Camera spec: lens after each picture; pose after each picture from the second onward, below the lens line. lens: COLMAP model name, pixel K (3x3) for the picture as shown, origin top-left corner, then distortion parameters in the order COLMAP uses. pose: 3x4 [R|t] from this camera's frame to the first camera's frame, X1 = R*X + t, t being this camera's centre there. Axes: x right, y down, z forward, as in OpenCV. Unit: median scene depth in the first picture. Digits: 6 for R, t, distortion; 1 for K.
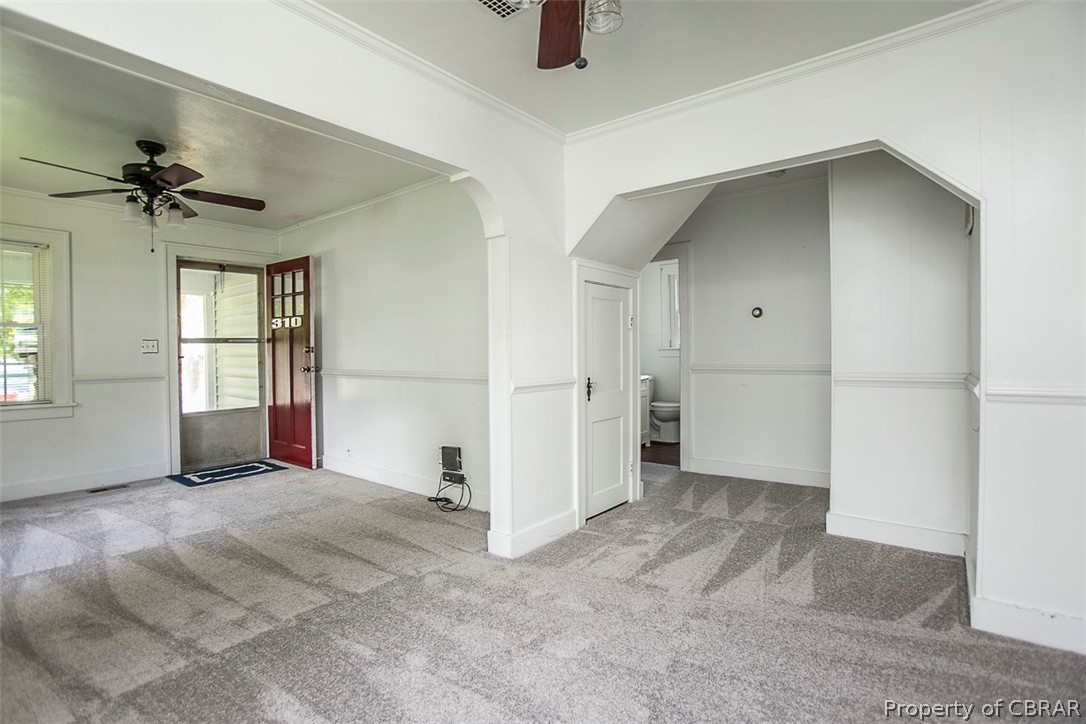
lens RADIAL K [[538.7, 0, 539.8], [0, 538.7, 357.2], [0, 0, 1]] dist [-0.013316, 0.005580]
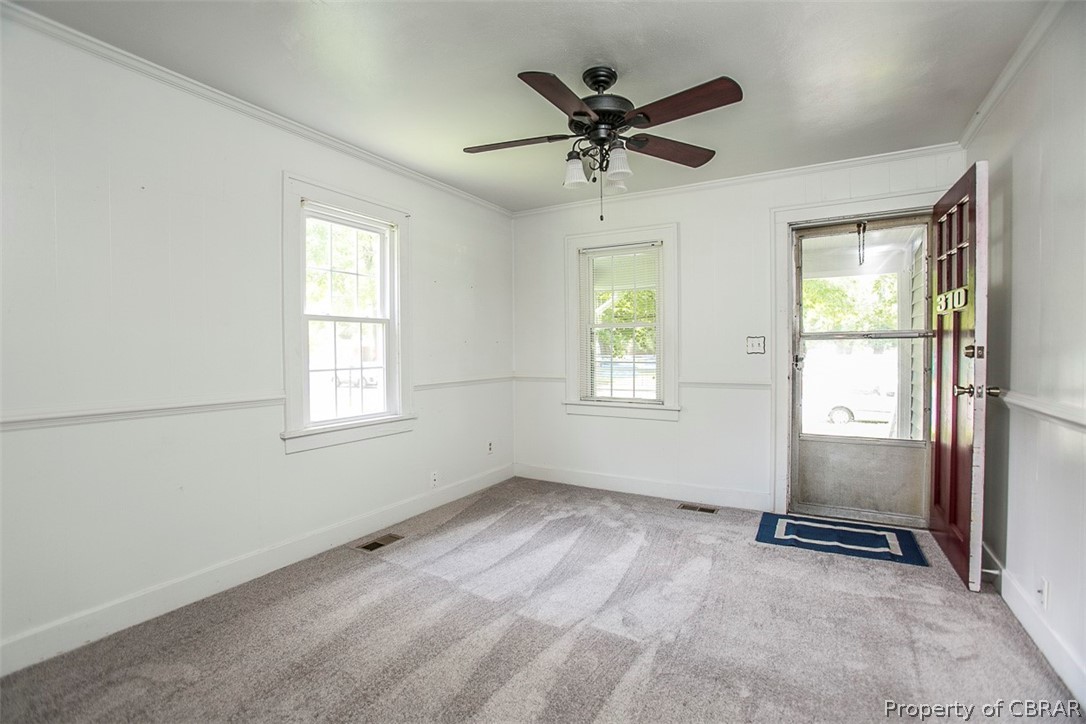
lens RADIAL K [[509.0, 0, 545.2], [0, 509.0, 363.7], [0, 0, 1]] dist [-0.016818, 0.004786]
pose [[0.170946, 0.039957, -0.984470, -0.028221], [-0.006418, 0.999201, 0.039441, -0.015762], [0.985260, -0.000424, 0.171066, 0.435120]]
